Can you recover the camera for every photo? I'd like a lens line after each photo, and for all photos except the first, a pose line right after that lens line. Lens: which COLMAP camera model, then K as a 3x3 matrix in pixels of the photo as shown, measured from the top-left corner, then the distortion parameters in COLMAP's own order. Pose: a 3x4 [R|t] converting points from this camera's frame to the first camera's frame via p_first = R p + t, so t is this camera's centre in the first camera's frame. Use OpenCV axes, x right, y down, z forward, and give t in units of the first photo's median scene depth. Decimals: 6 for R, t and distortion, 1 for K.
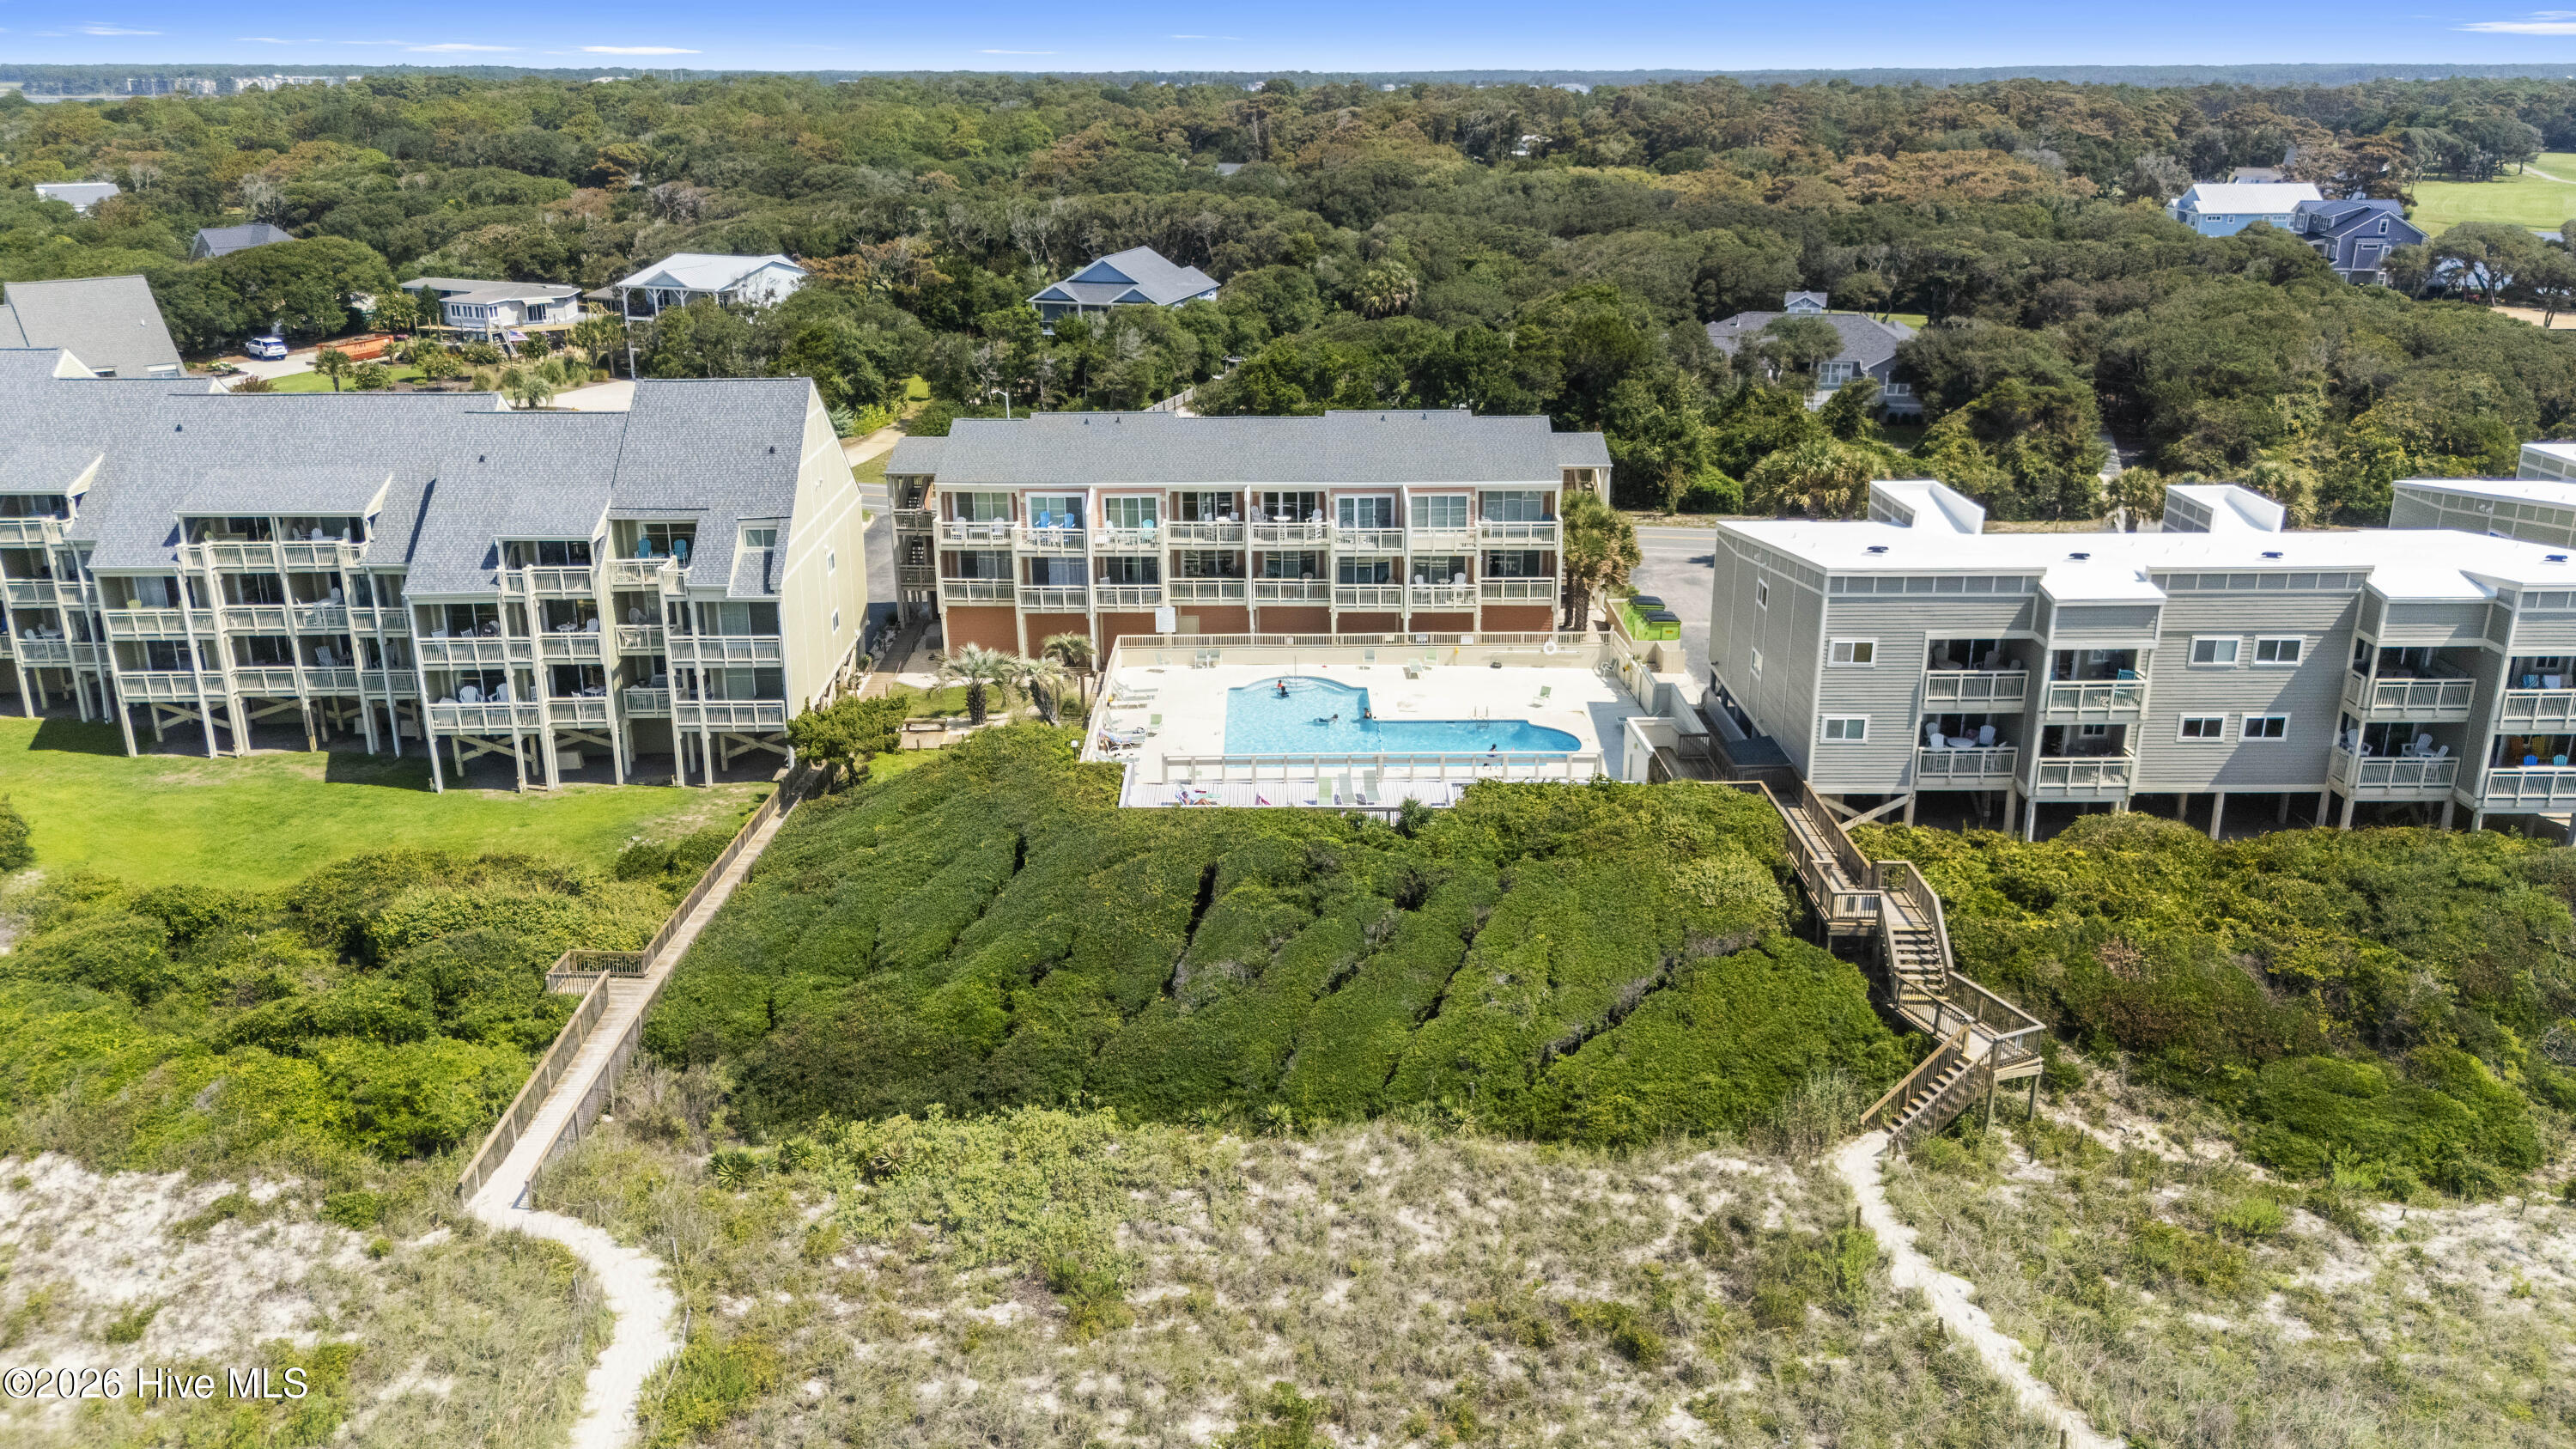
lens RADIAL K [[1891.7, 0, 1288.0], [0, 1891.7, 724.5], [0, 0, 1]] dist [-0.002887, -0.004214]
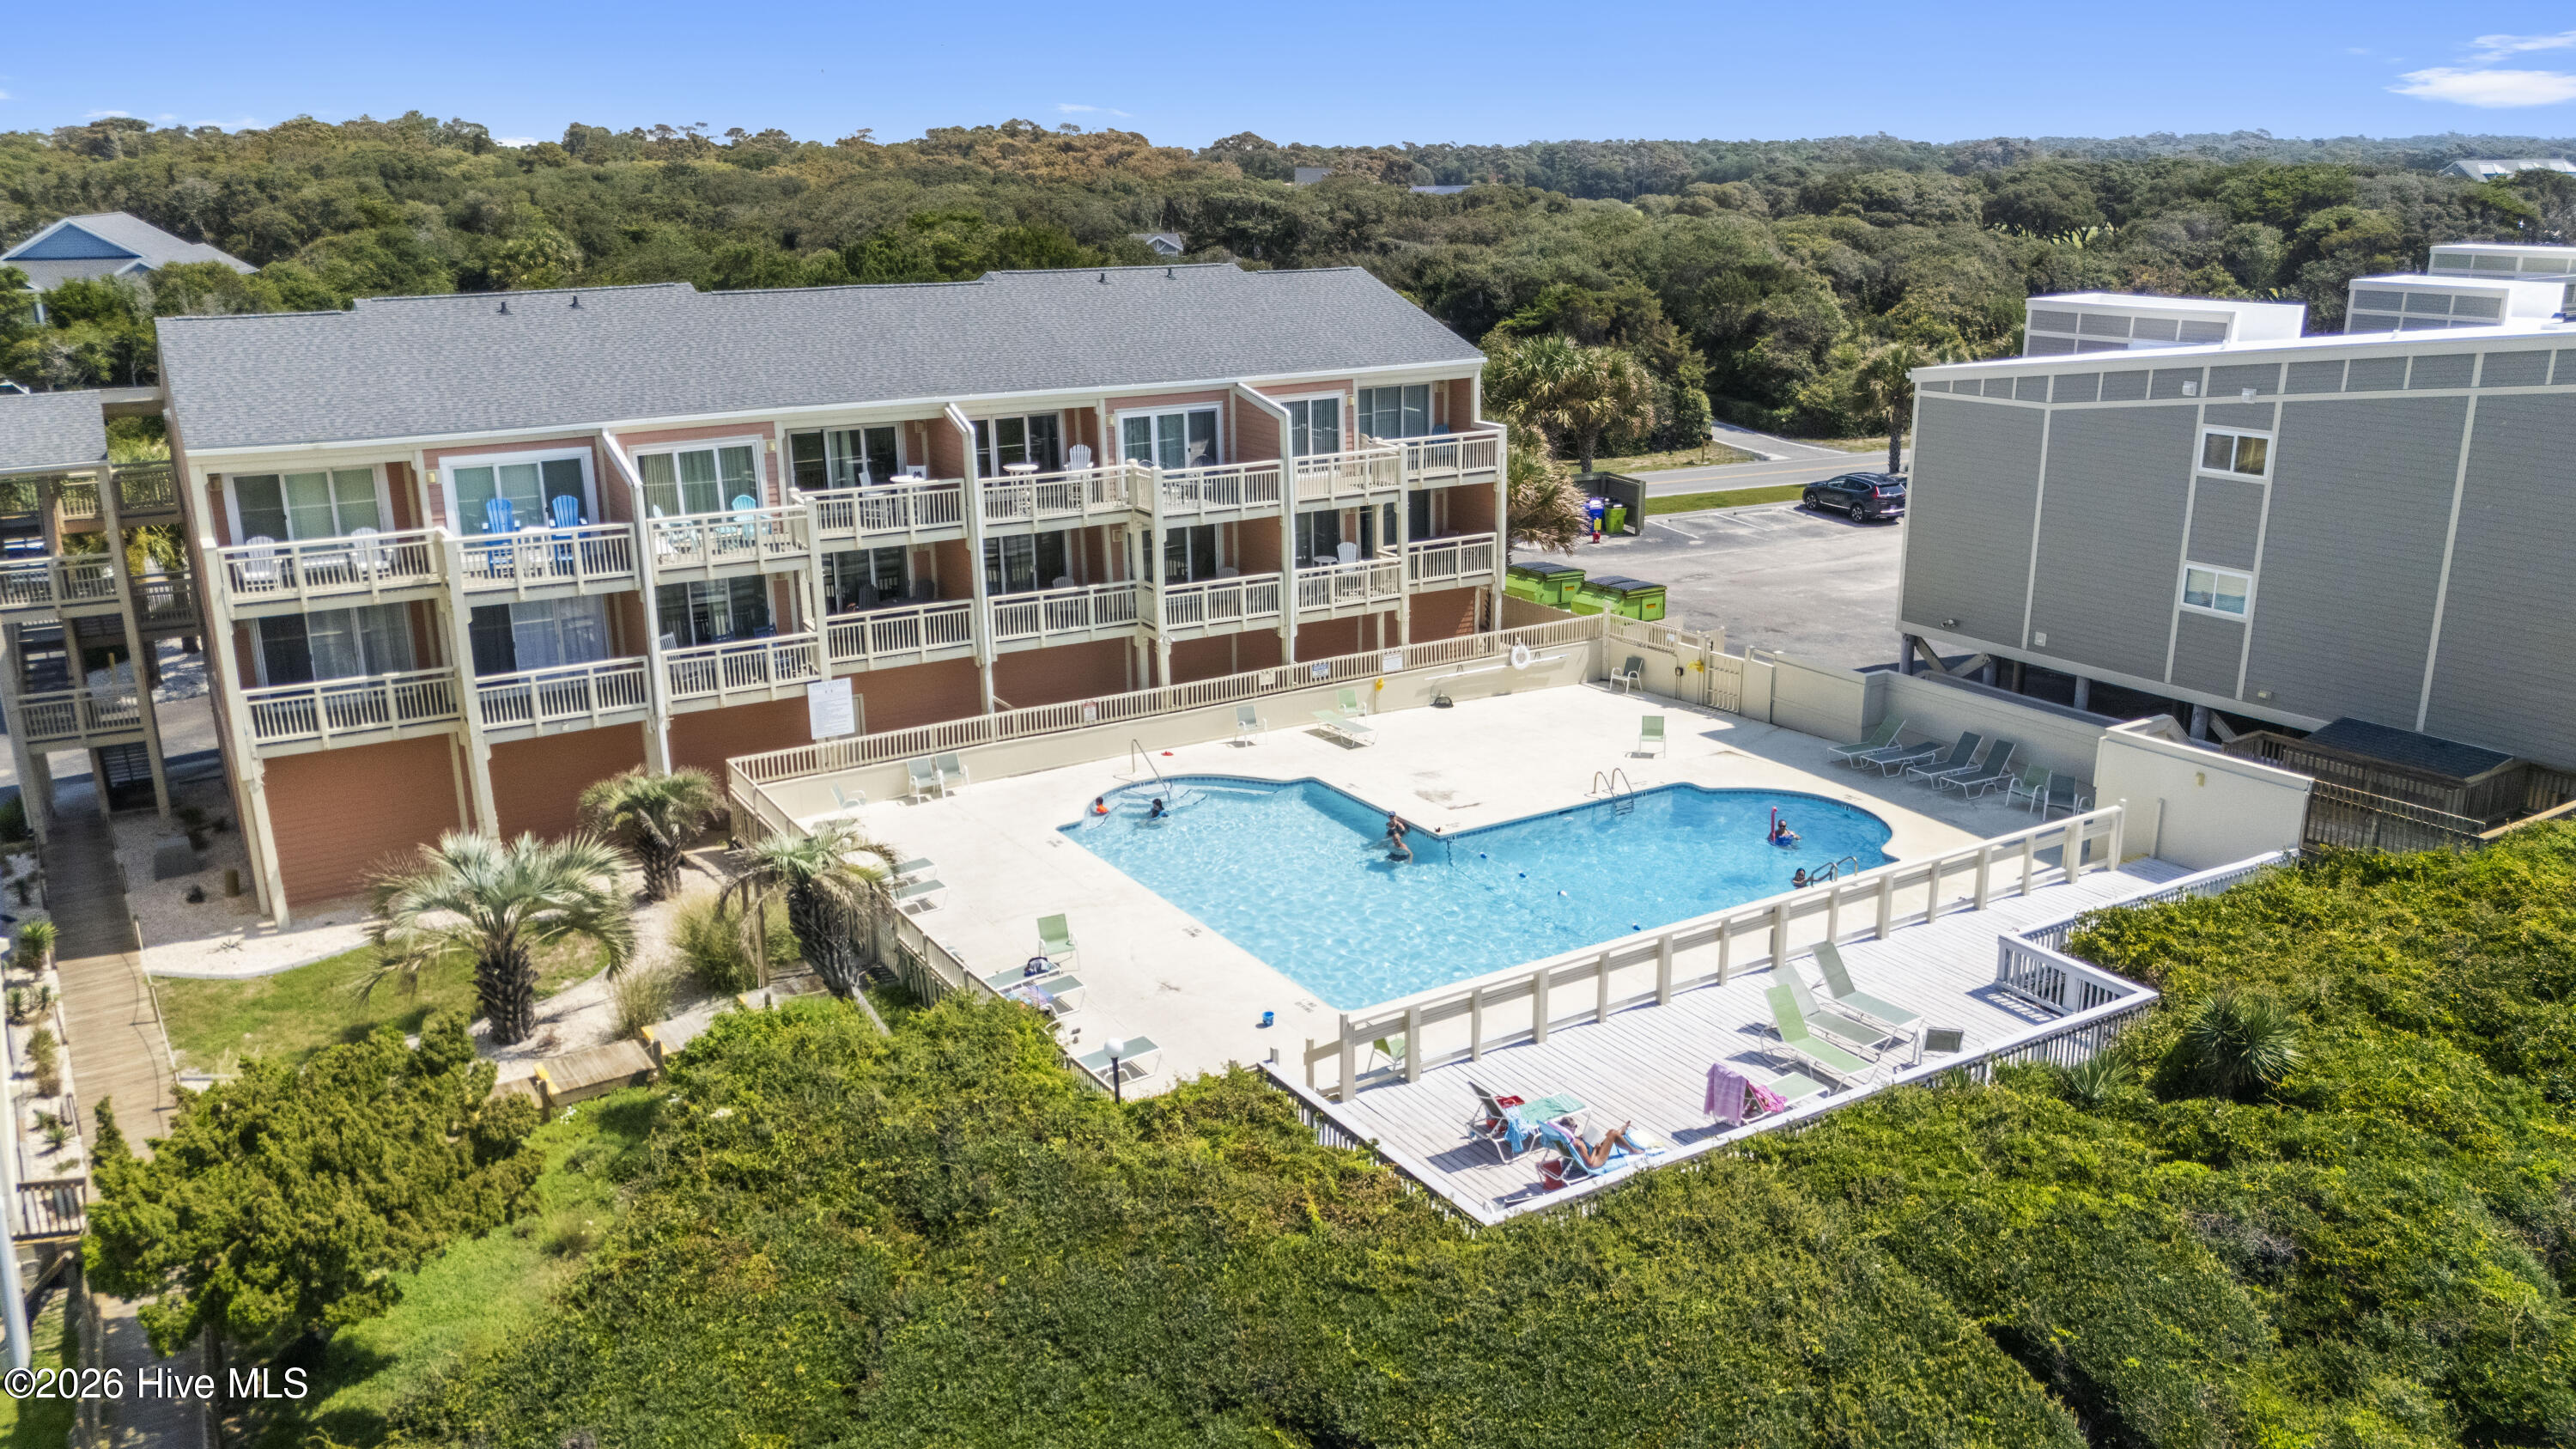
lens RADIAL K [[1891.7, 0, 1288.0], [0, 1891.7, 724.5], [0, 0, 1]] dist [-0.002887, -0.004214]
pose [[0.845921, -0.149875, 0.511816, -0.203931], [0.170631, 0.985313, 0.006514, -0.035921], [-0.505276, 0.081821, 0.859070, 0.557510]]
